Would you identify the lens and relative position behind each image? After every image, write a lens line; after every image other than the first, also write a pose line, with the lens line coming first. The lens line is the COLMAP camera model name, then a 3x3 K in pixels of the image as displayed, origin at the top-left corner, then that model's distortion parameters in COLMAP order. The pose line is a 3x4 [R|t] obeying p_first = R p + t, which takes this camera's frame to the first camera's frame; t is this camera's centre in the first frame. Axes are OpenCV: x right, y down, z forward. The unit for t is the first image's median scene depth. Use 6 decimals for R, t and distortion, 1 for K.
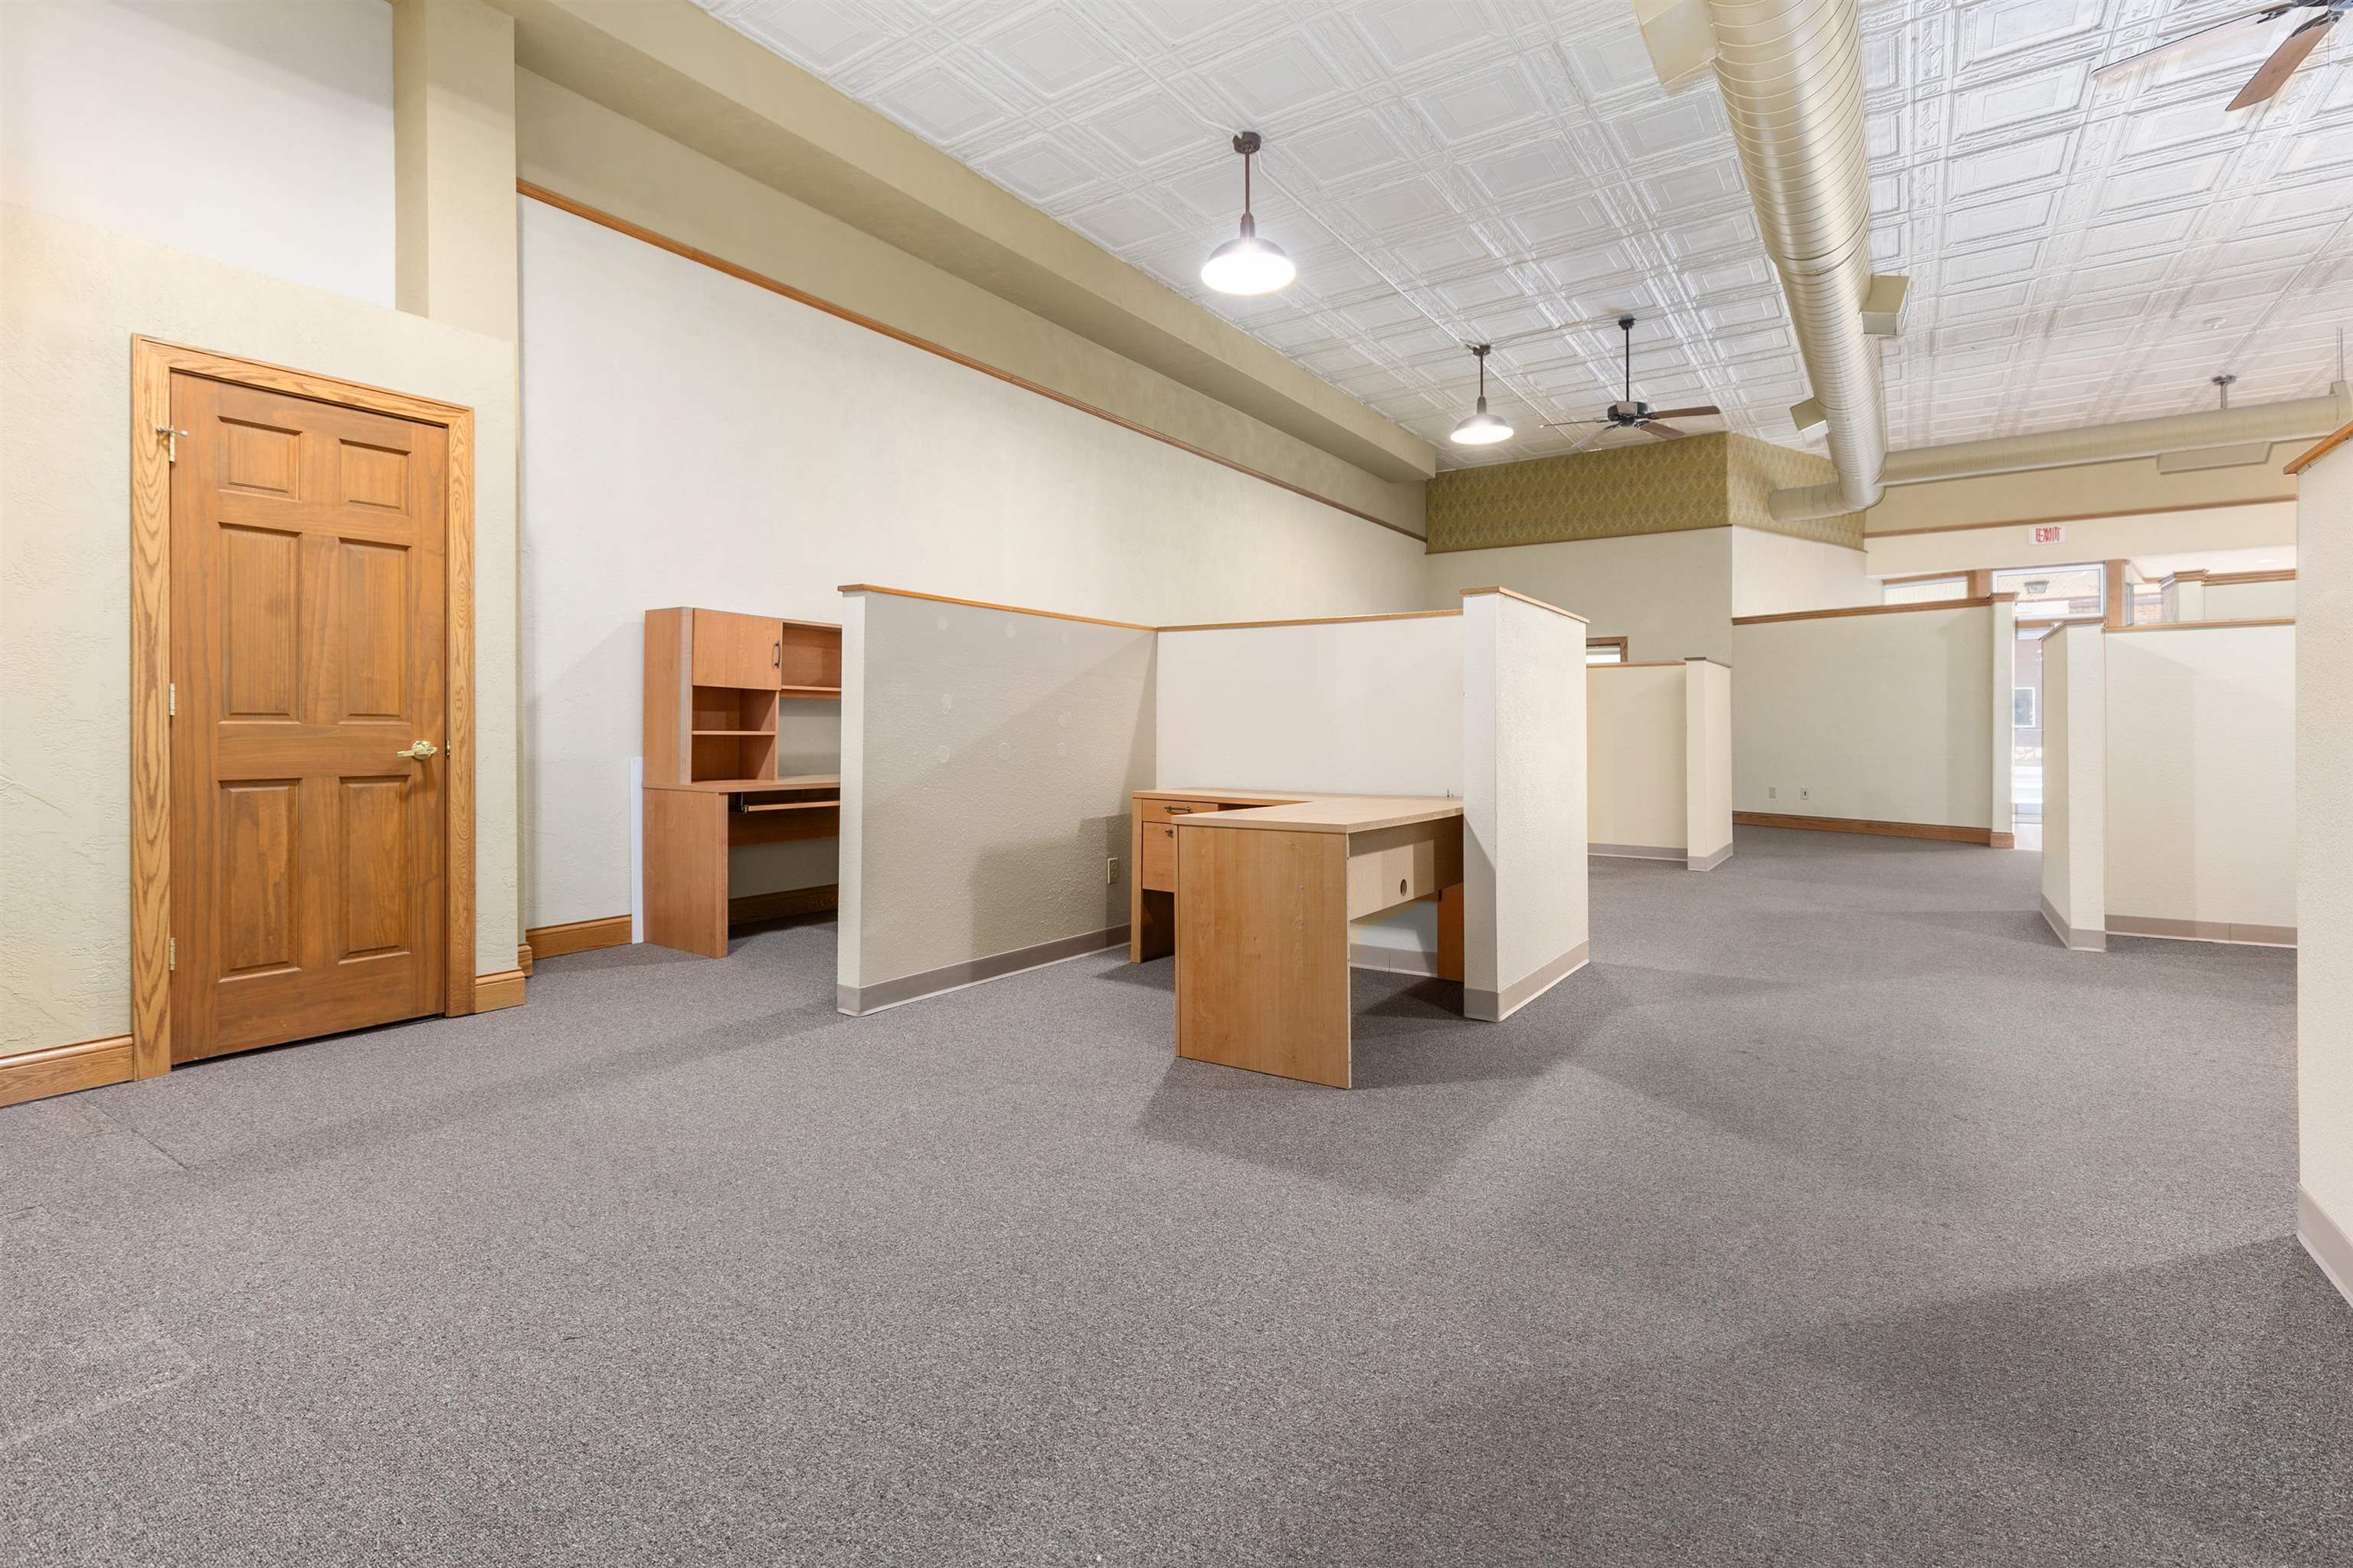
lens RADIAL K [[1085.7, 0, 1185.1], [0, 1085.7, 733.6], [0, 0, 1]] dist [0.004618, -0.000429]
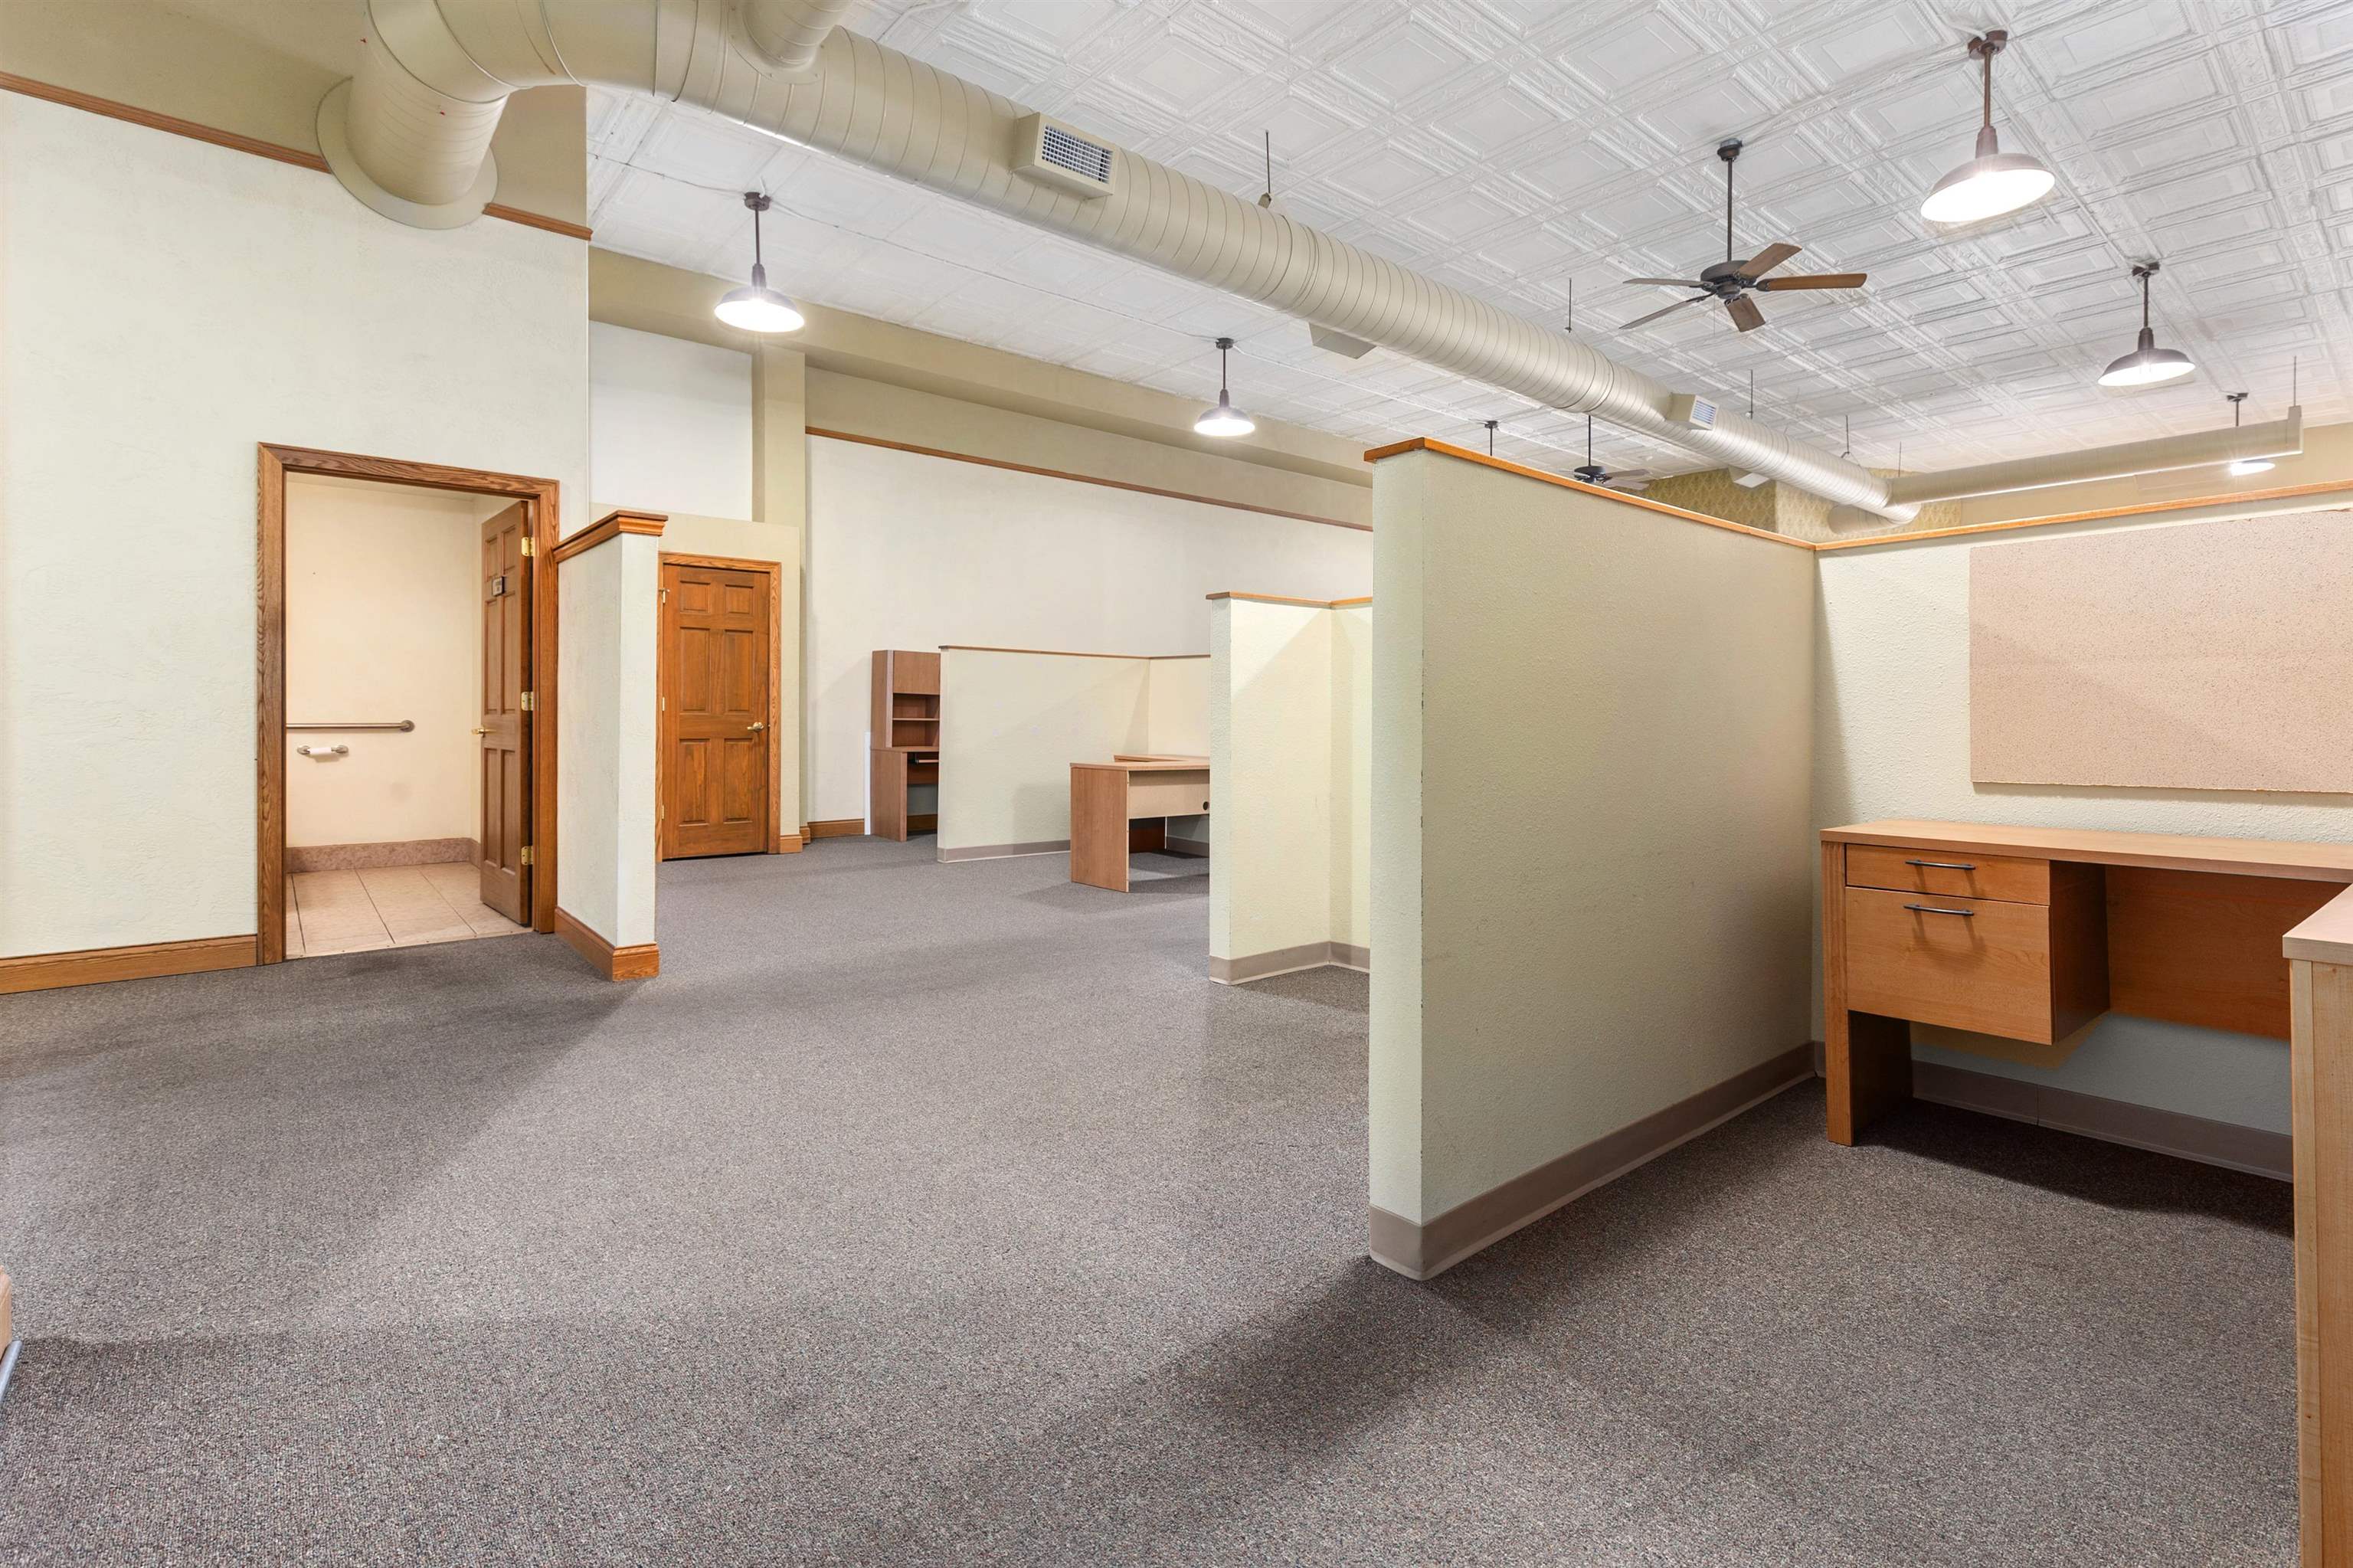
lens RADIAL K [[1085.7, 0, 1185.1], [0, 1085.7, 733.6], [0, 0, 1]] dist [0.004618, -0.000429]
pose [[0.967743, 0.012823, -0.251614, 0.577543], [-0.009741, 0.999862, 0.013492, -0.006881], [0.251752, -0.010605, 0.967734, -0.760678]]
